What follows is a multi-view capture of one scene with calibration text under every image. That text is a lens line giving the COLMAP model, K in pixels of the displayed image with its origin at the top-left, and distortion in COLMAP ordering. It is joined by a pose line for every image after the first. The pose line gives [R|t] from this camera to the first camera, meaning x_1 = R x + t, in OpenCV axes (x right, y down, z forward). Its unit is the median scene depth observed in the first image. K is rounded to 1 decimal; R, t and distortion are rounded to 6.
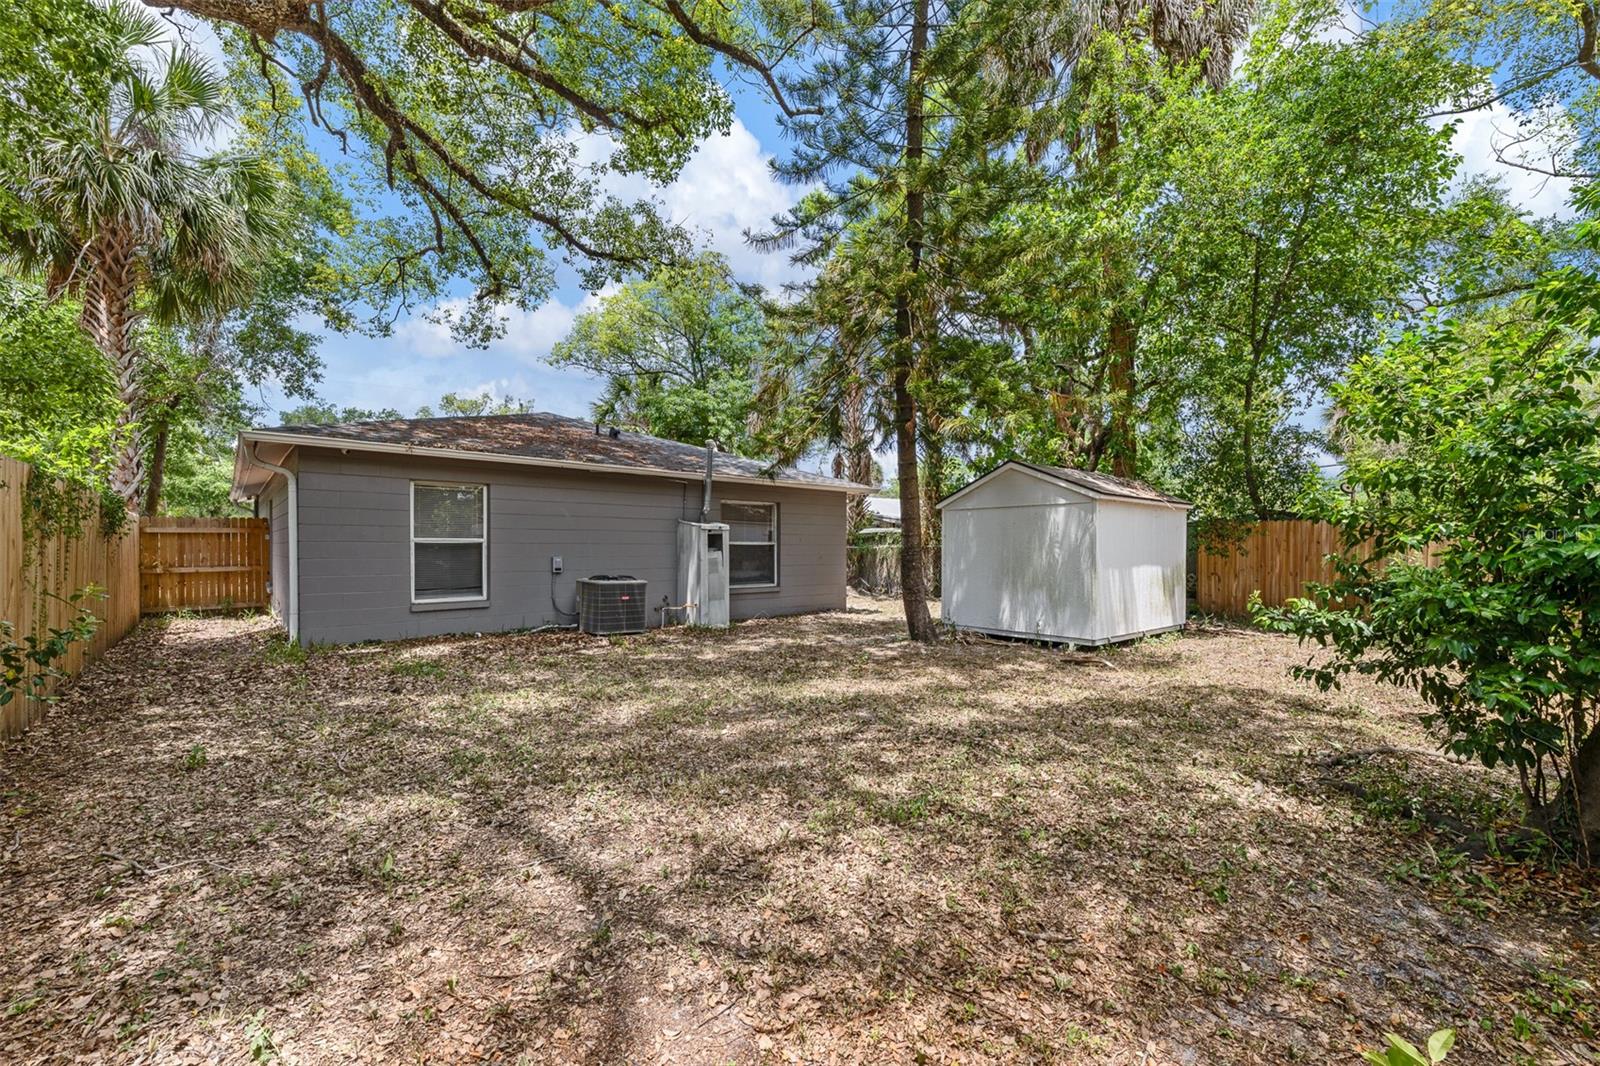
lens RADIAL K [[640.8, 0, 807.5], [0, 640.8, 553.2], [0, 0, 1]] dist [-0.000232, 0.000121]
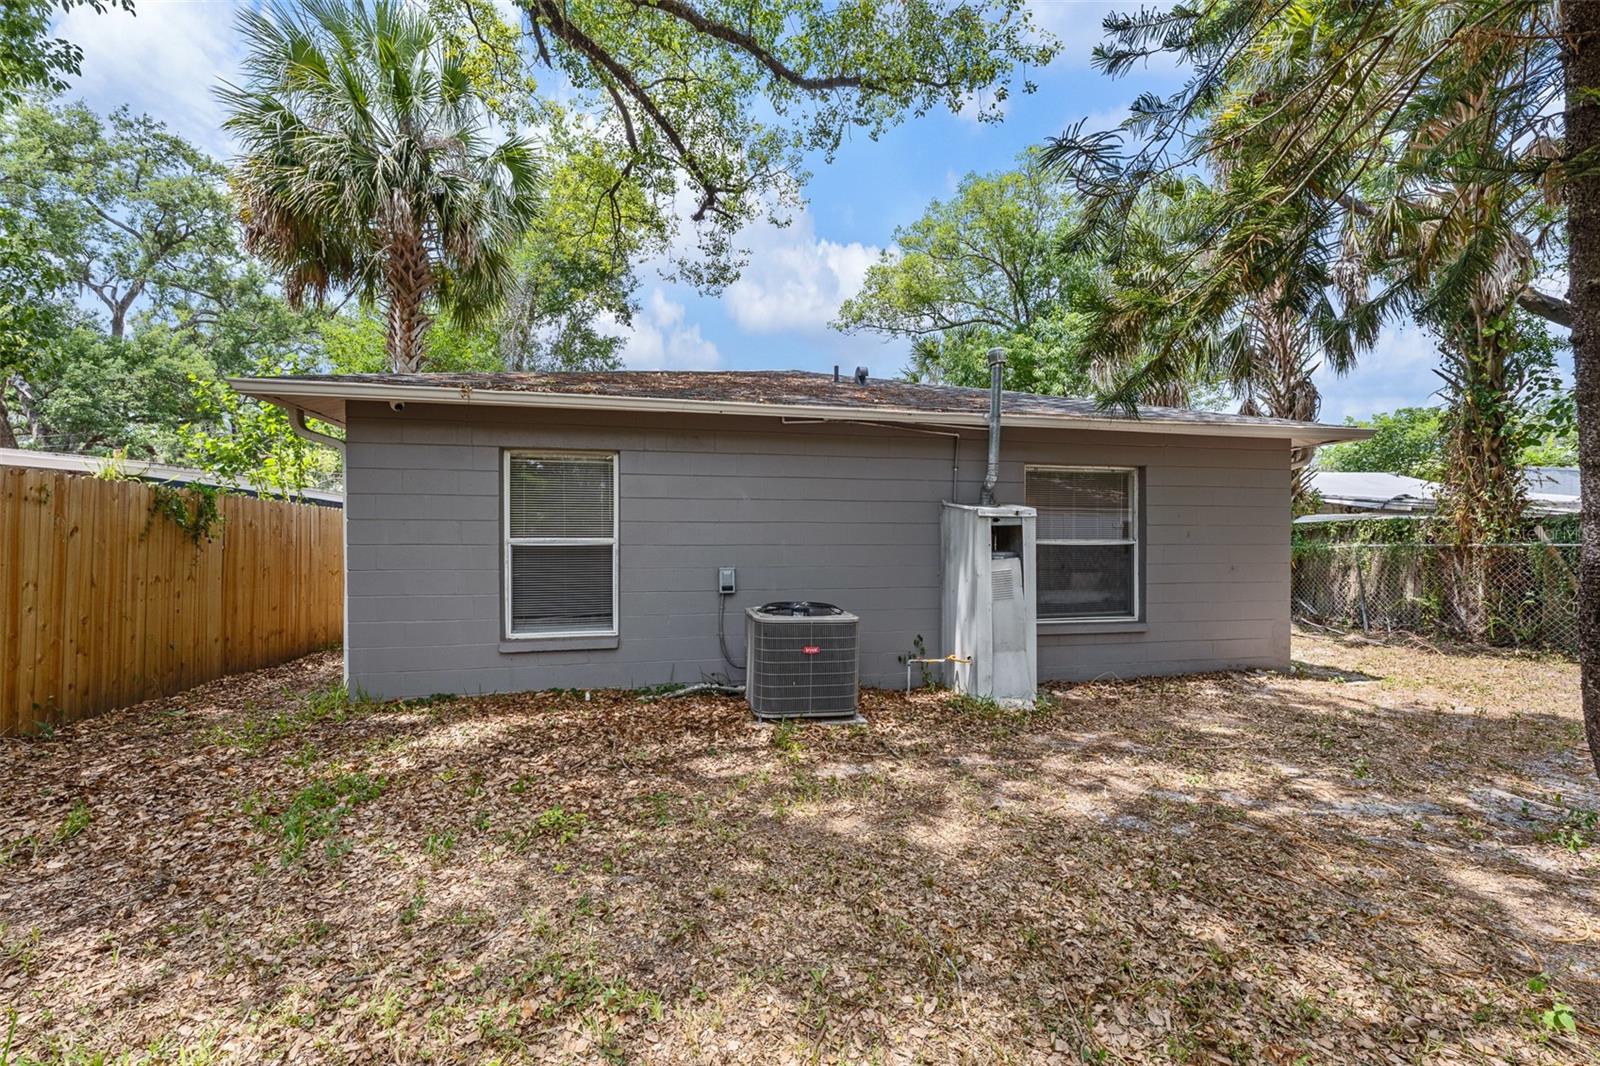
lens RADIAL K [[640.8, 0, 801.9], [0, 640.8, 546.0], [0, 0, 1]] dist [-0.000232, 0.000121]
pose [[0.862496, -0.001979, -0.506059, -0.022953], [-0.001723, 0.999975, -0.006846, -0.008957], [0.506060, 0.006776, 0.862471, 0.453491]]
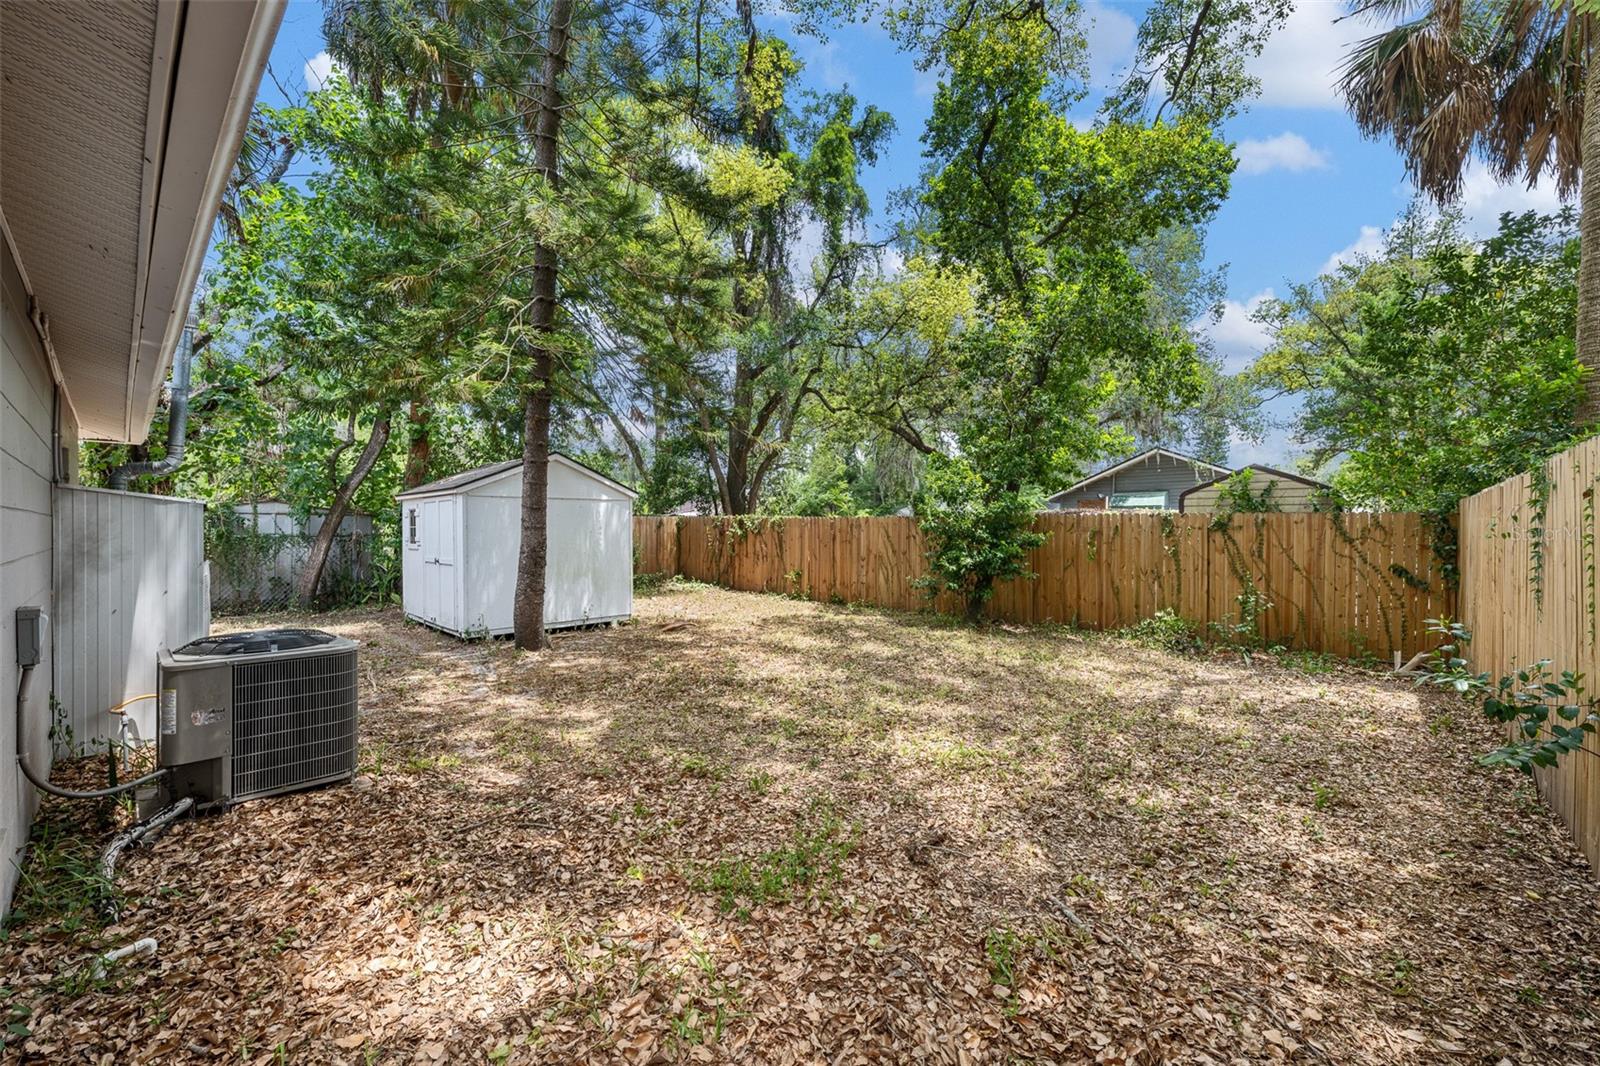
lens RADIAL K [[640.8, 0, 797.9], [0, 640.8, 530.9], [0, 0, 1]] dist [-0.000232, 0.000121]
pose [[-0.099248, -0.004686, 0.995052, -0.630582], [0.007199, 0.999959, 0.005427, -0.024615], [-0.995037, 0.007702, -0.099211, 0.621913]]
